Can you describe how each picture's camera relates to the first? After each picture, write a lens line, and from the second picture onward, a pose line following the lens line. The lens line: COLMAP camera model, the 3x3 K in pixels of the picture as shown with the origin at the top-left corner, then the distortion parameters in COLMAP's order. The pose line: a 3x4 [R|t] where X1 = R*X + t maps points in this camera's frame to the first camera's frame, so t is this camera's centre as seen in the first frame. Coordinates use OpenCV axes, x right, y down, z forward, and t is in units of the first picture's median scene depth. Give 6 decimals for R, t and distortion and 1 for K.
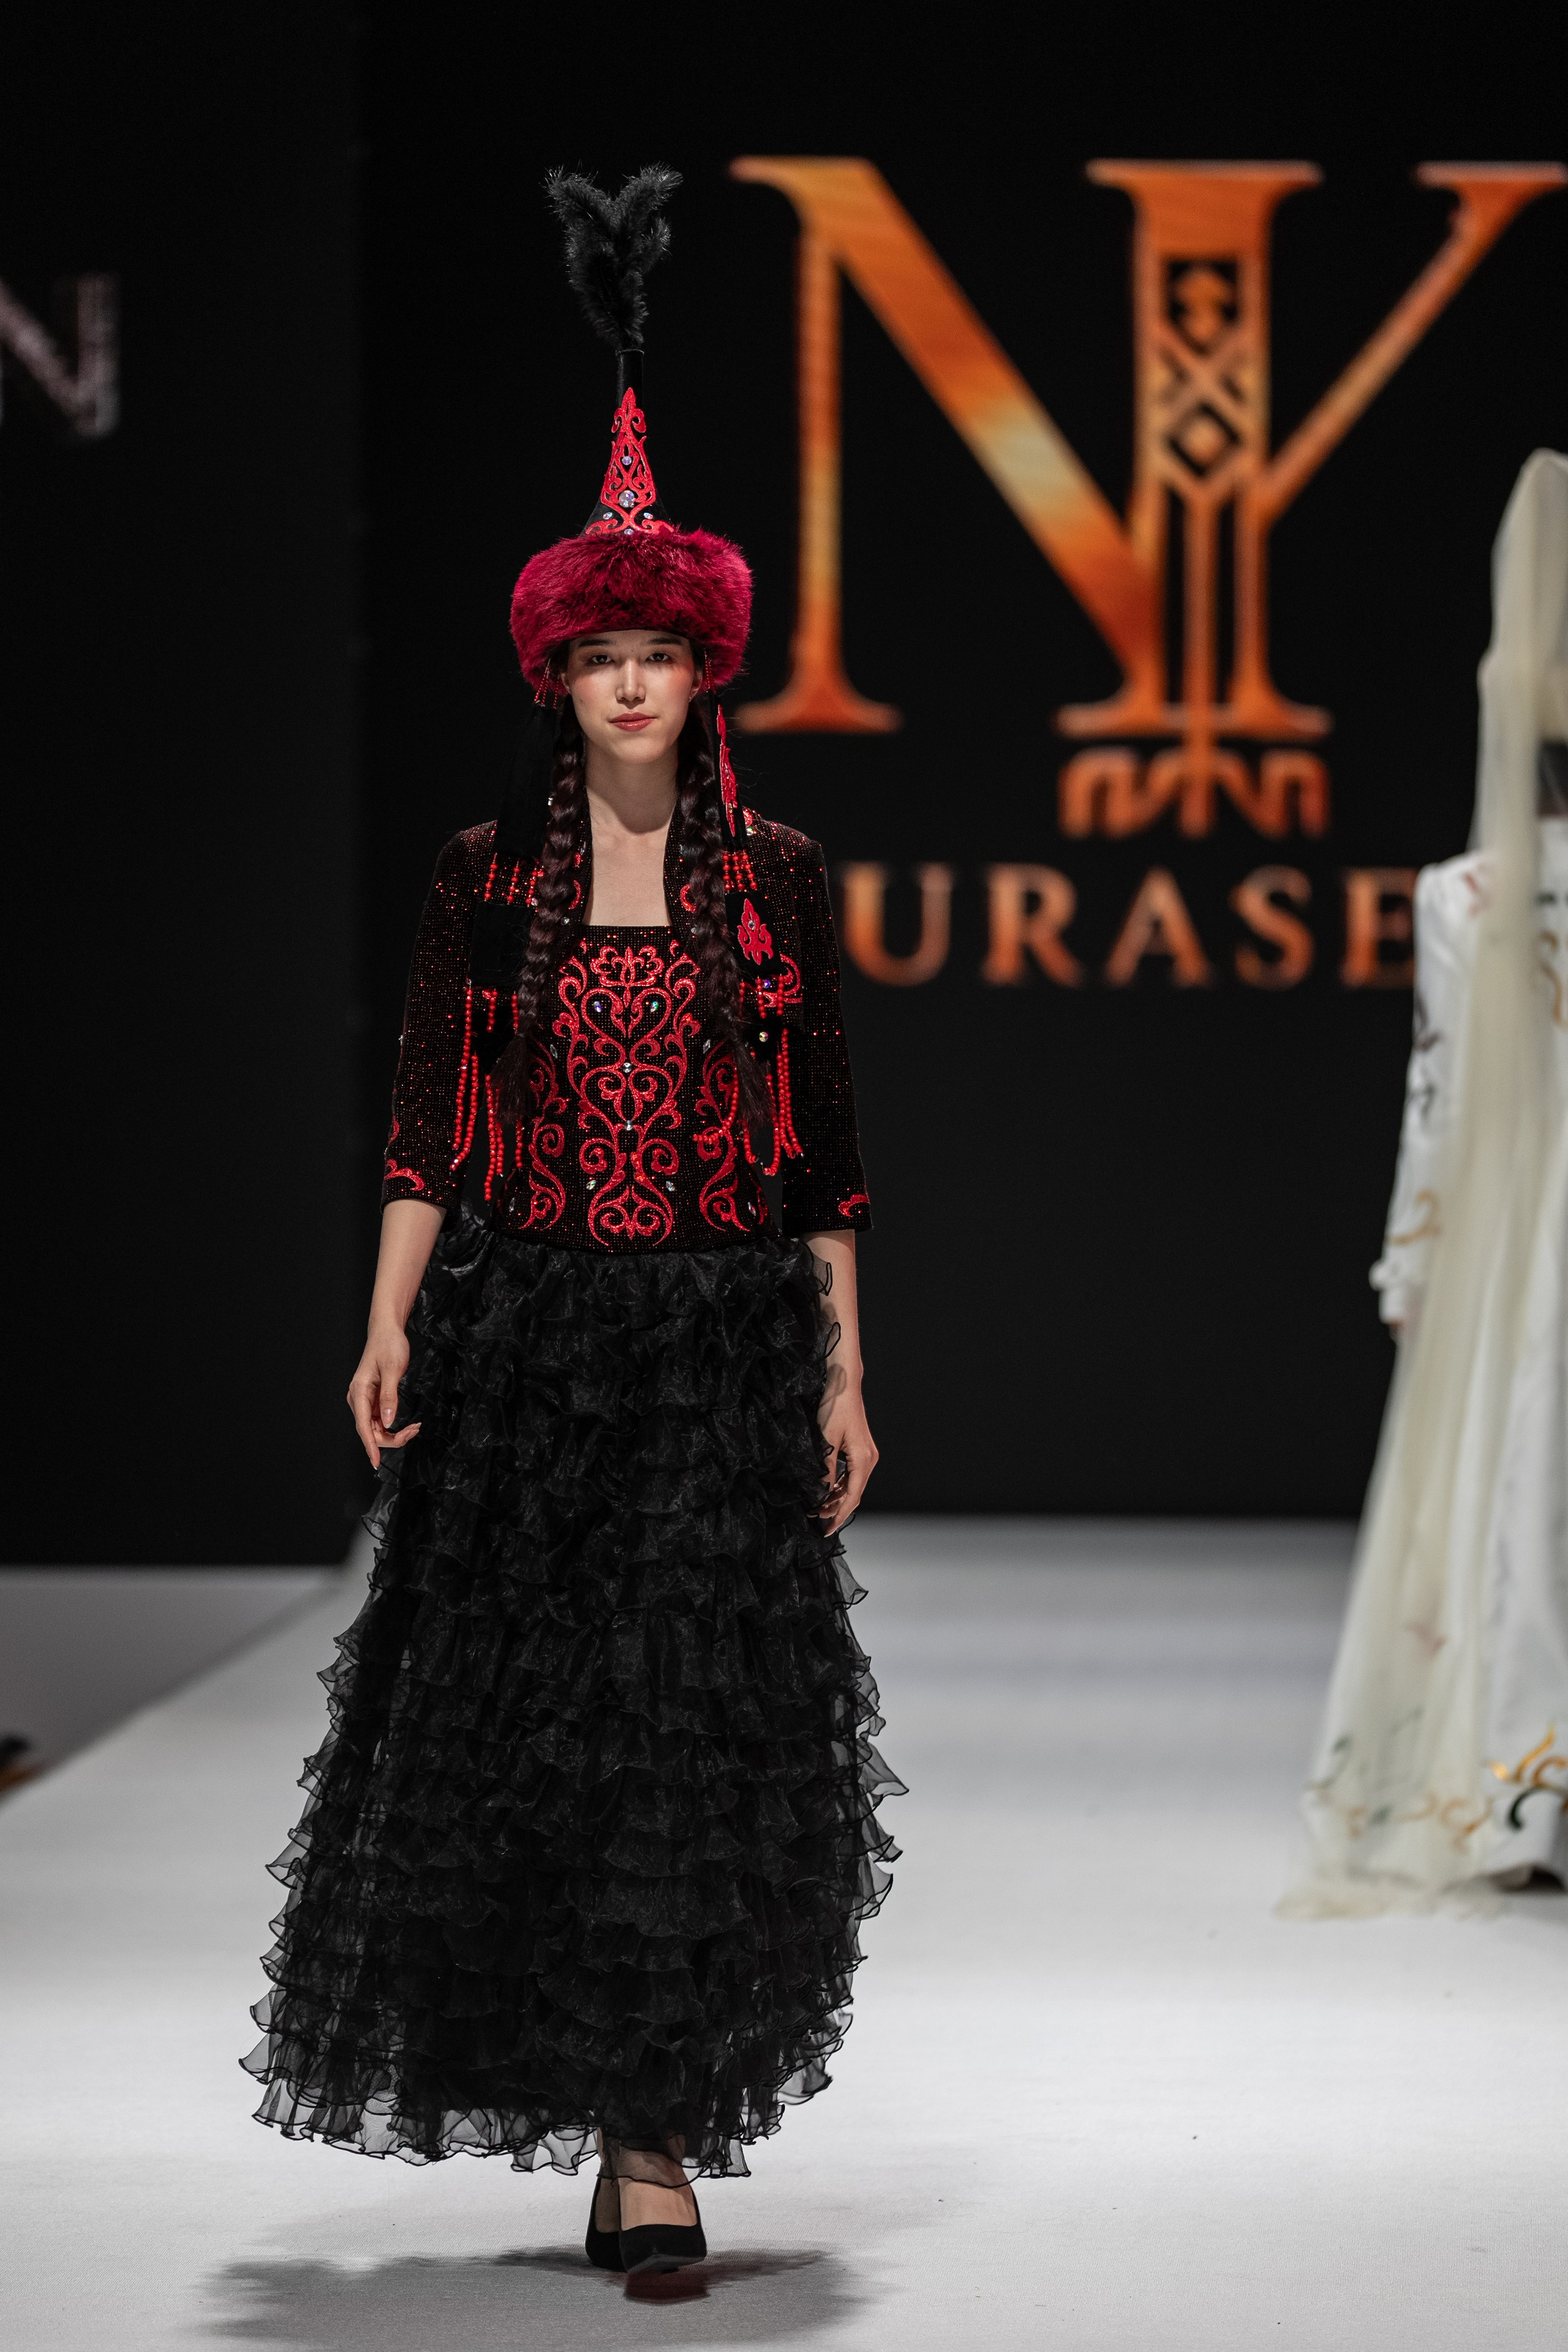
lens RADIAL K [[14042.3, 0, 843.7], [0, 14042.3, 1093.6], [0, 0, 1]] dist [0.414378, 0.000000]
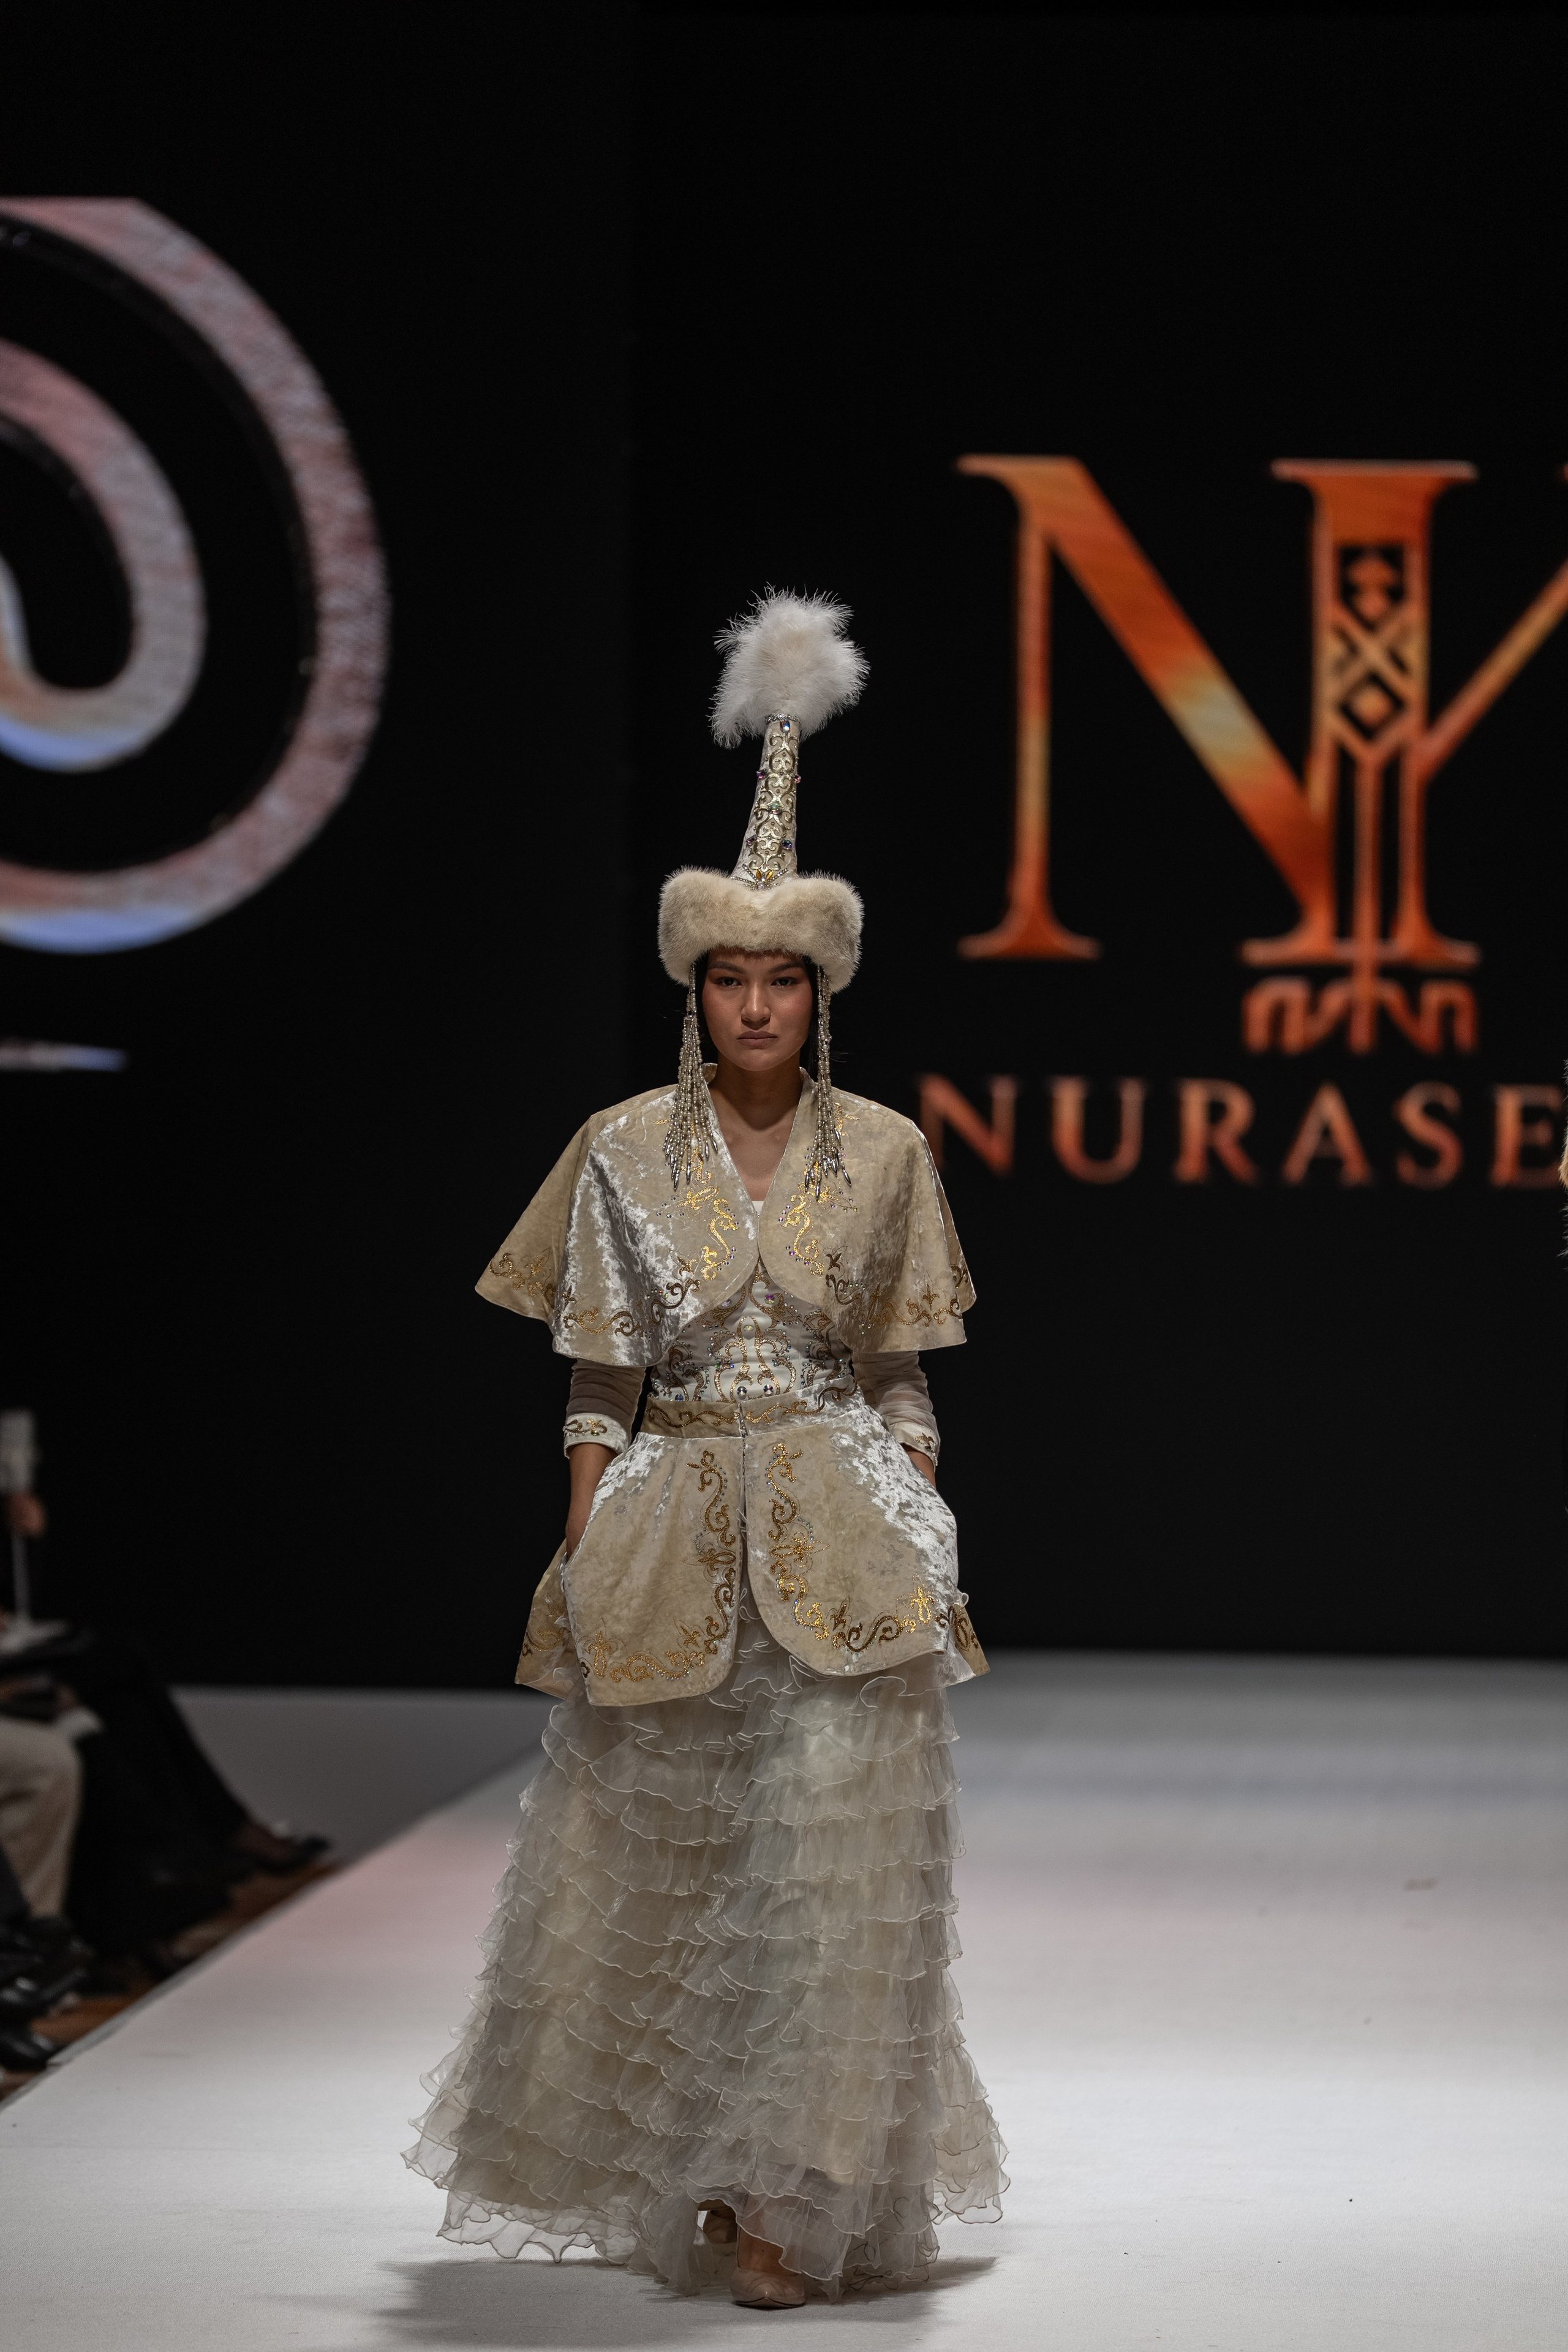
lens RADIAL K [[14042.3, 0, 802.5], [0, 14042.3, 1196.3], [0, 0, 1]] dist [0.414378, 0.000000]
pose [[0.999830, 0.009277, -0.015963, -0.001853], [-0.009305, 0.999955, -0.001662, -0.004546], [0.015947, 0.001811, 0.999871, -0.136248]]
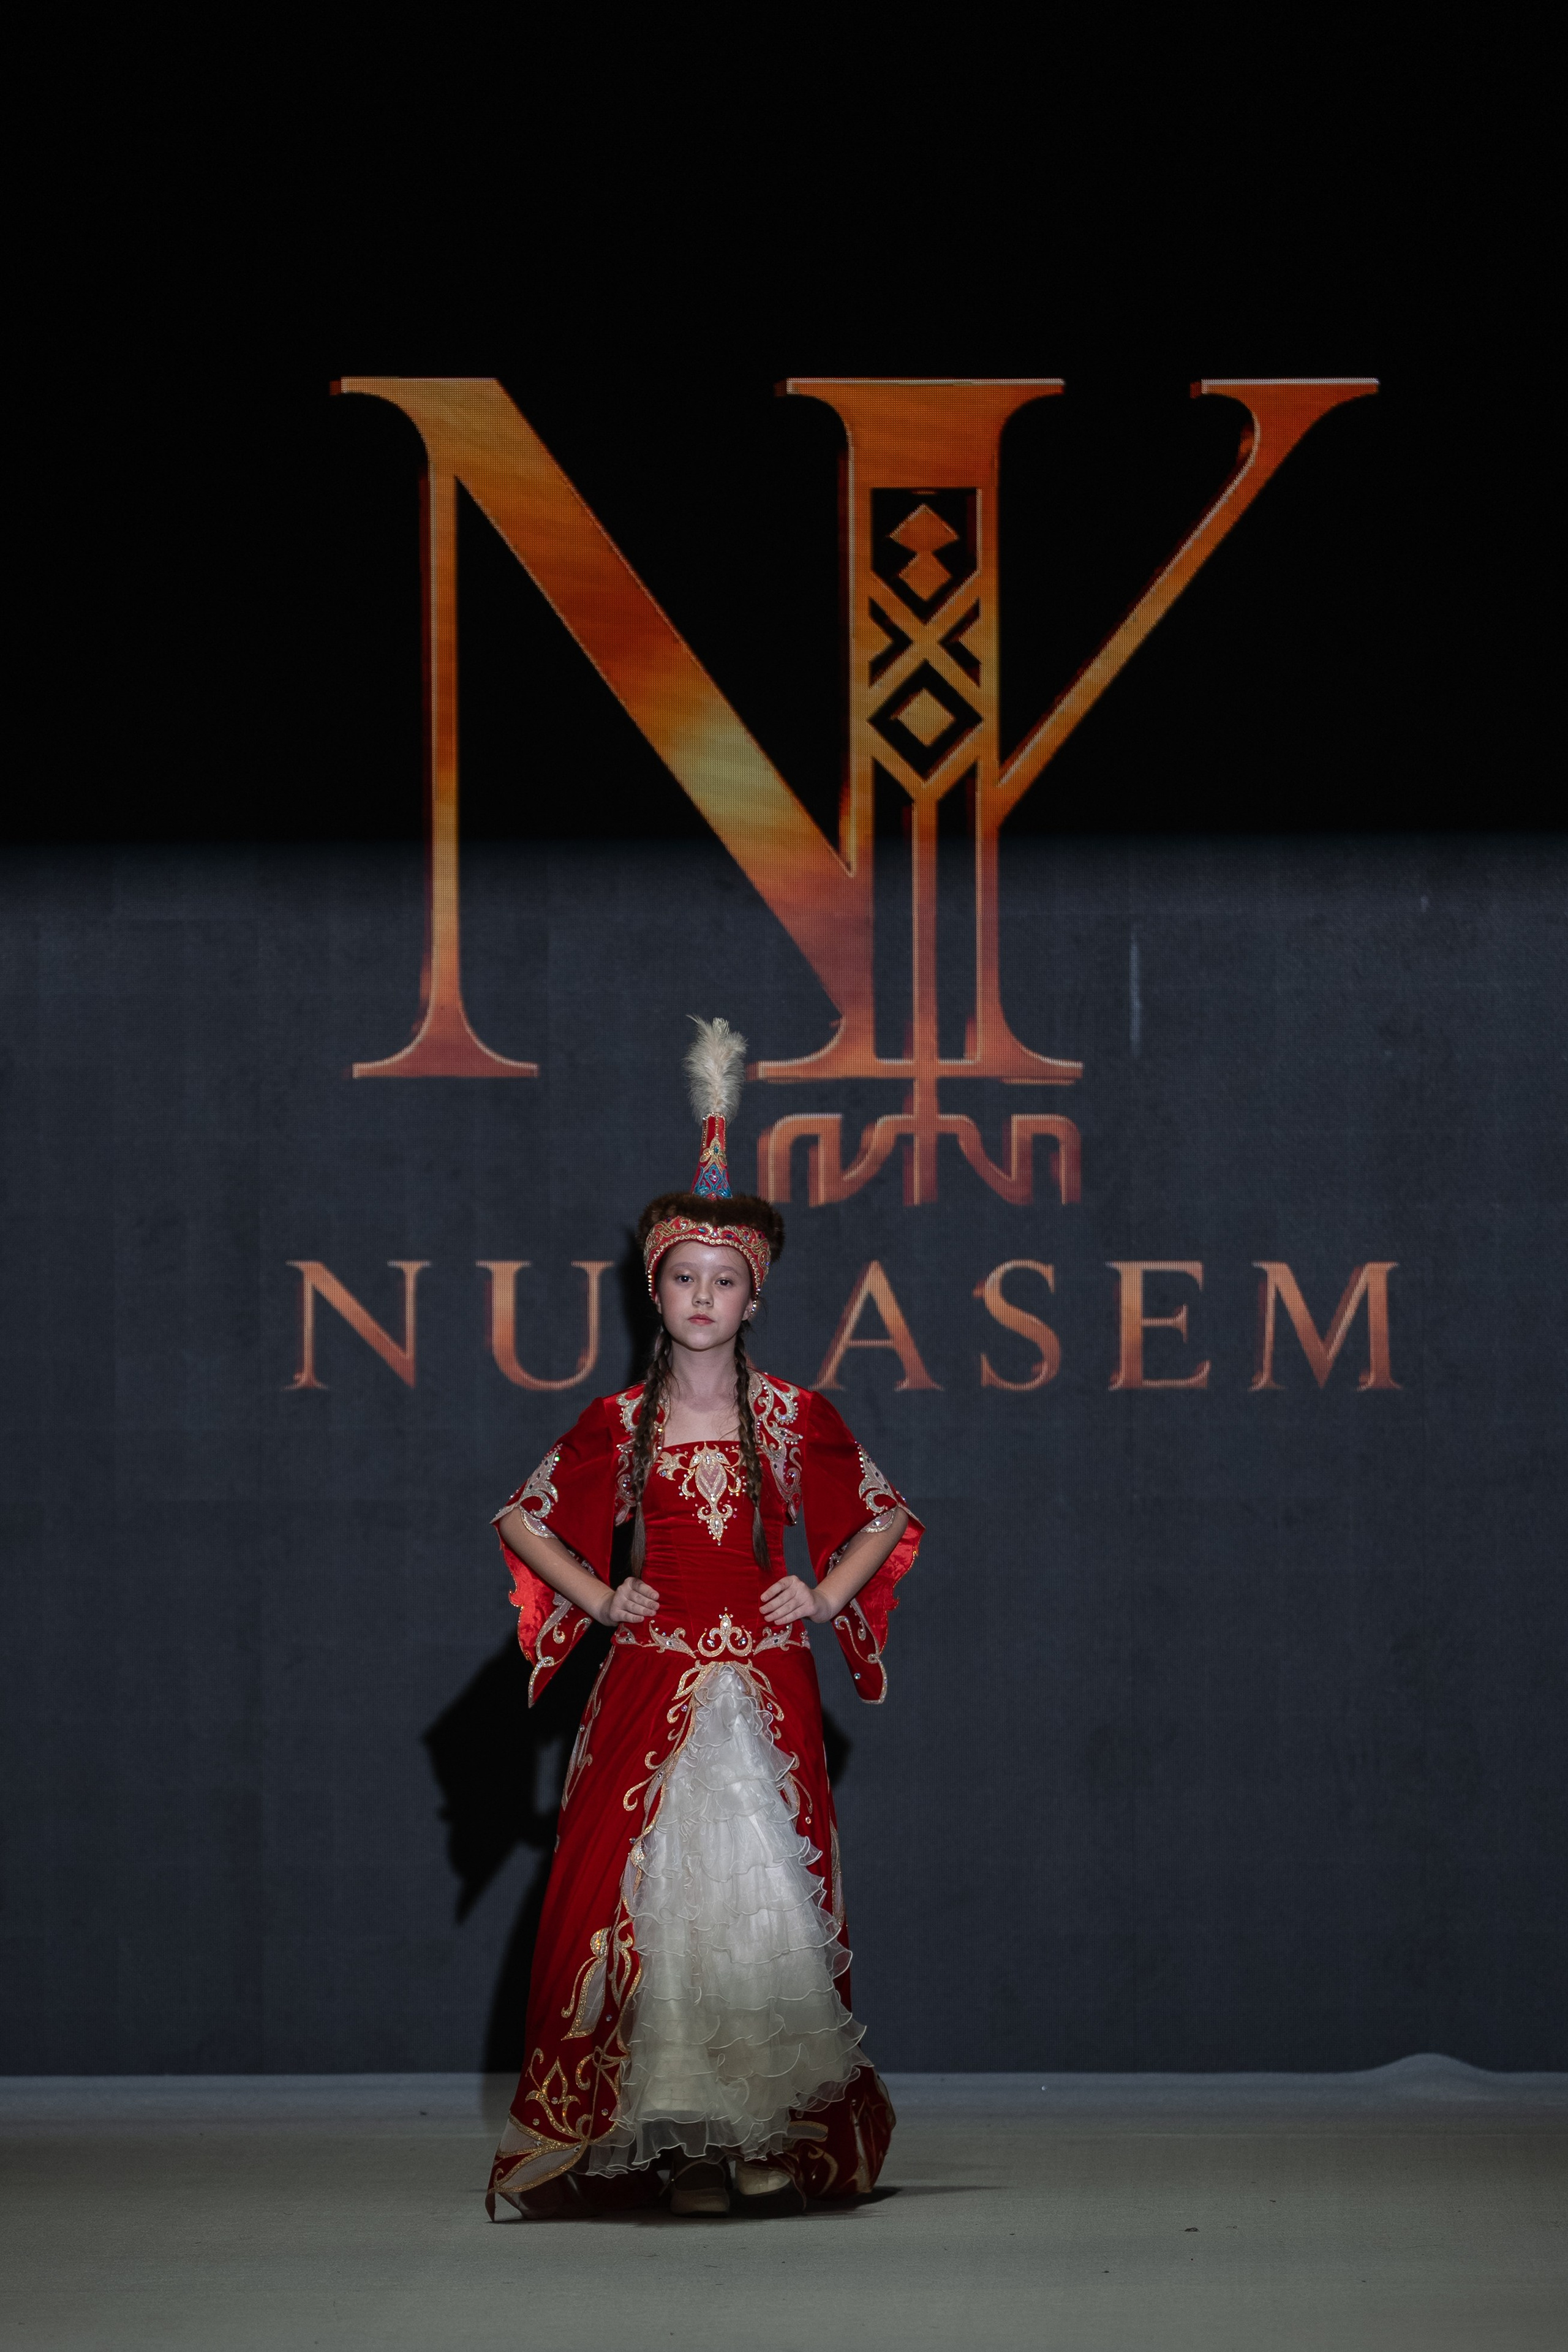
lens RADIAL K [[14042.3, 0, 844.1], [0, 14042.3, 1253.9], [0, 0, 1]] dist [0.414378, 0.000000]
pose [[0.999809, -0.007112, 0.018203, 0.006117], [0.007241, 0.999949, -0.007034, -0.010351], [-0.018152, 0.007164, 0.999810, 0.198941]]
